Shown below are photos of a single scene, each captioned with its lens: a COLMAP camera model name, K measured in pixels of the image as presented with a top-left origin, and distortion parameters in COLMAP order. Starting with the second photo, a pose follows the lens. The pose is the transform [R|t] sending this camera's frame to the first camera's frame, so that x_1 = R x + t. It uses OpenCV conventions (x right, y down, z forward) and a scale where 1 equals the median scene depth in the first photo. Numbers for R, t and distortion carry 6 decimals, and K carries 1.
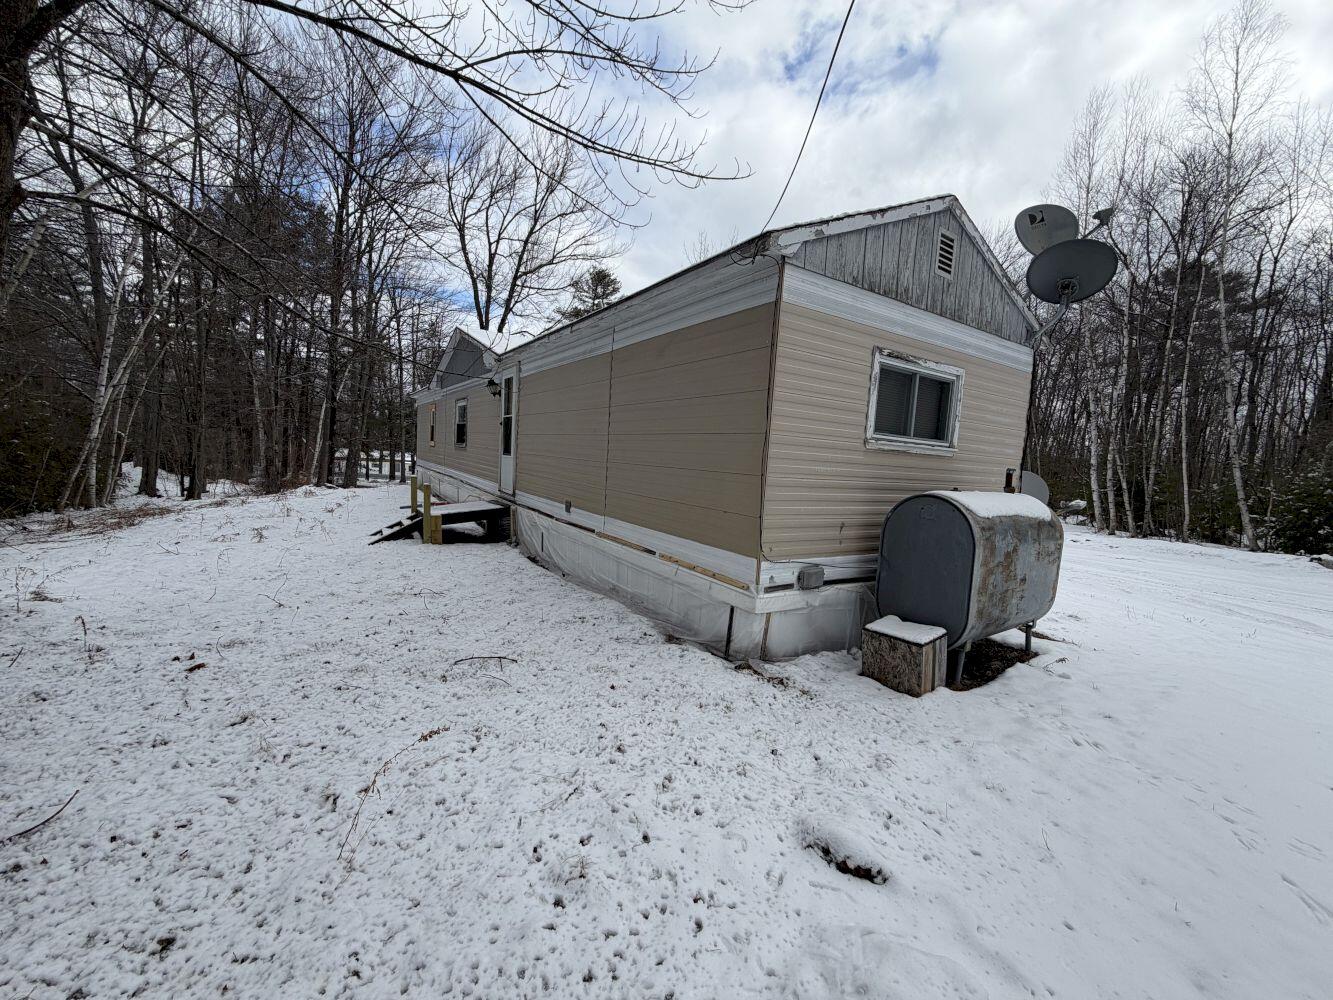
lens RADIAL K [[535.4, 0, 662.0], [0, 535.4, 499.2], [0, 0, 1]] dist [0.000644, -0.000094]
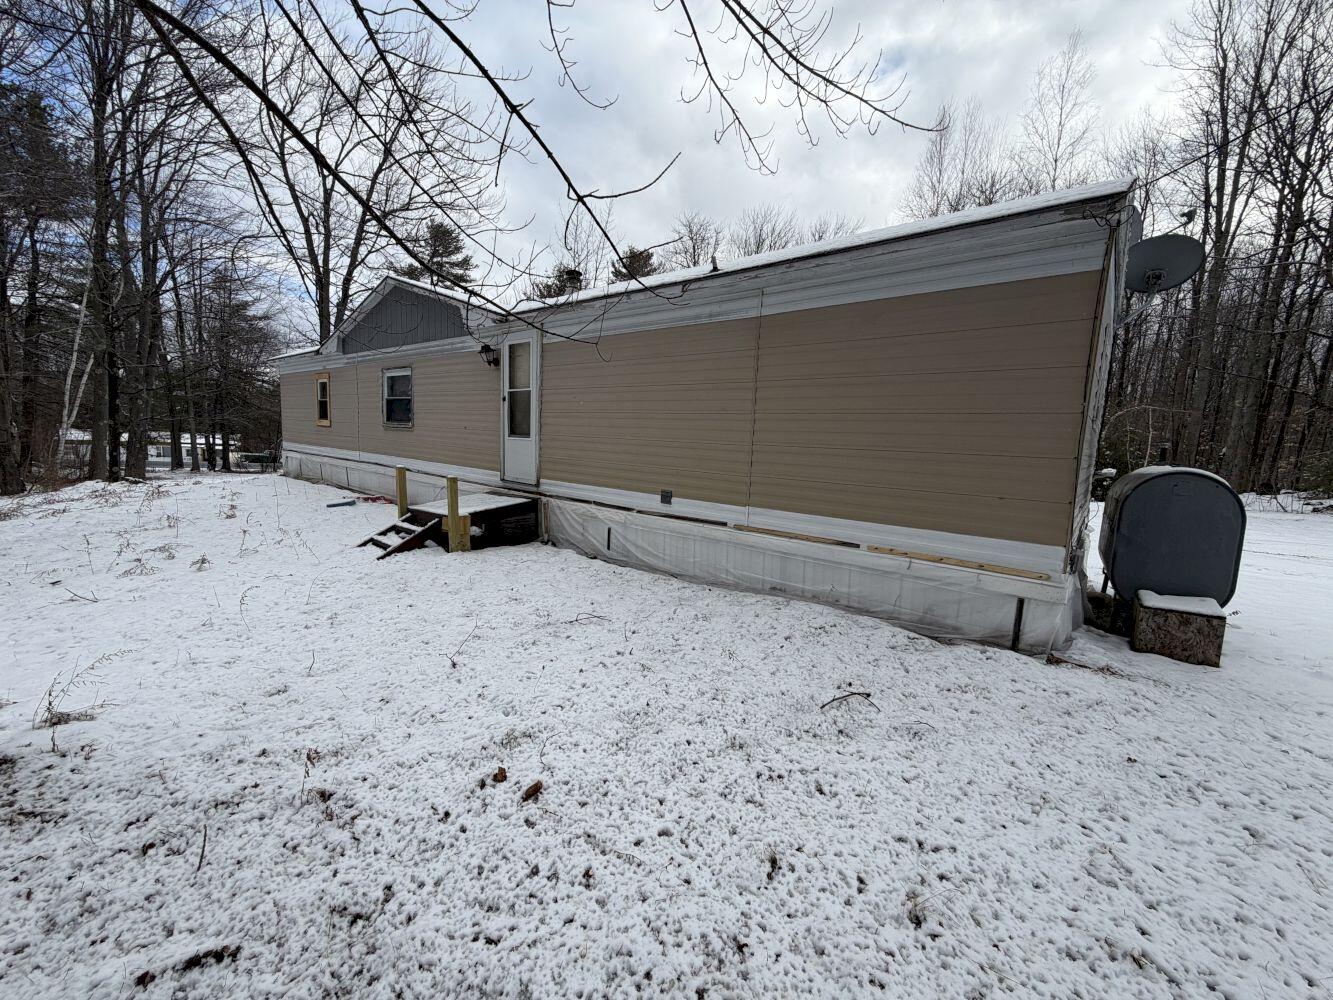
lens RADIAL K [[535.4, 0, 668.4], [0, 535.4, 500.1], [0, 0, 1]] dist [0.000644, -0.000094]
pose [[0.952605, -0.055072, 0.299183, -0.600191], [0.040307, 0.997656, 0.055302, -0.040193], [-0.301527, -0.040622, 0.952592, 0.243623]]
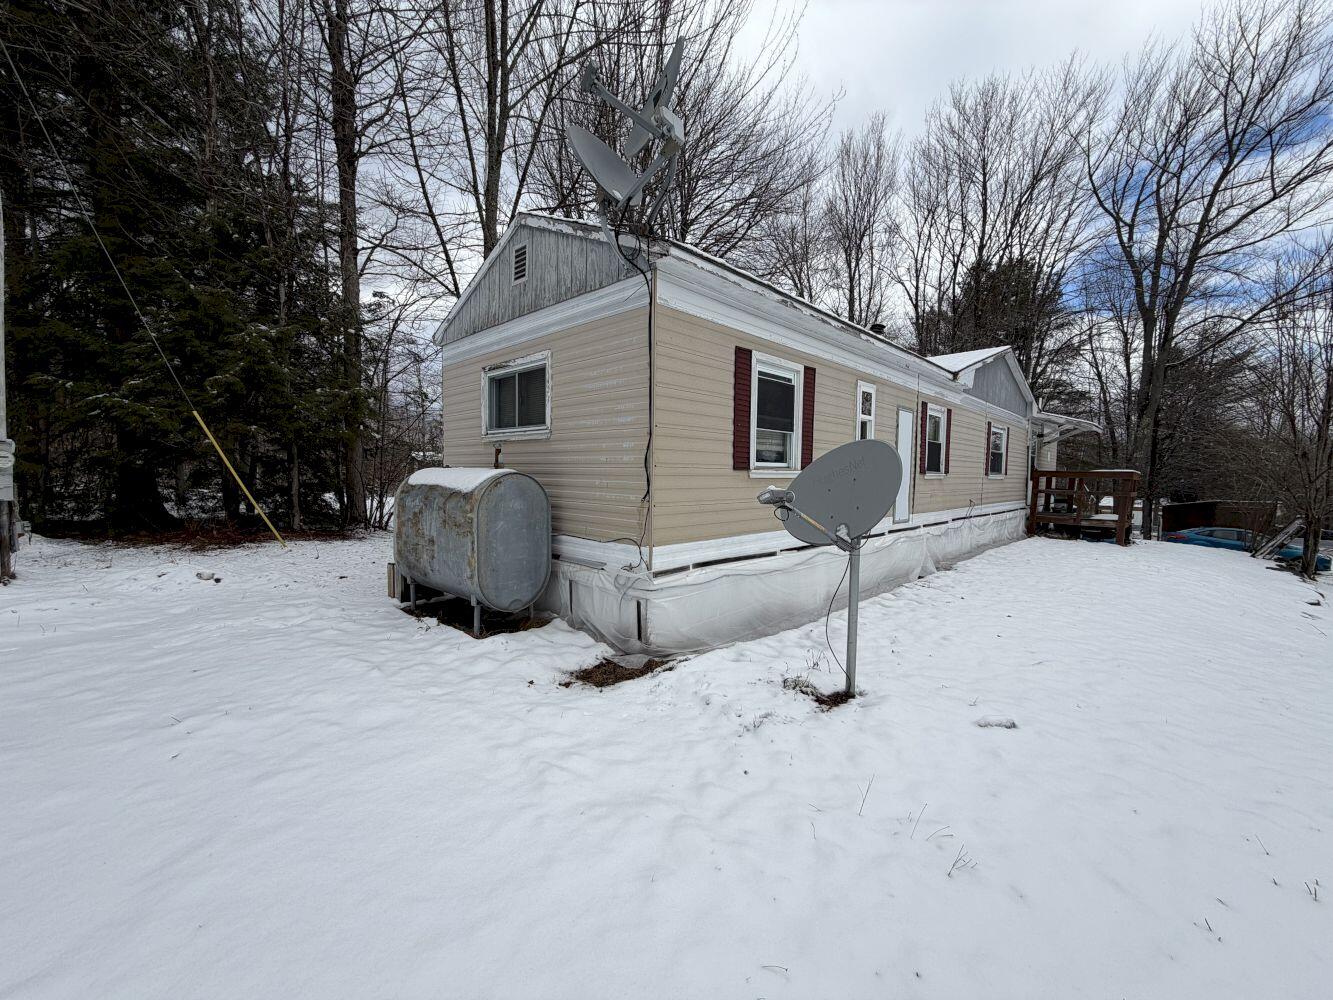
lens RADIAL K [[535.4, 0, 667.3], [0, 535.4, 501.3], [0, 0, 1]] dist [0.000644, -0.000094]
pose [[0.231660, -0.011345, -0.972731, 1.517793], [-0.081779, 0.996165, -0.031094, 0.048273], [0.969353, 0.086752, 0.229844, 0.969186]]
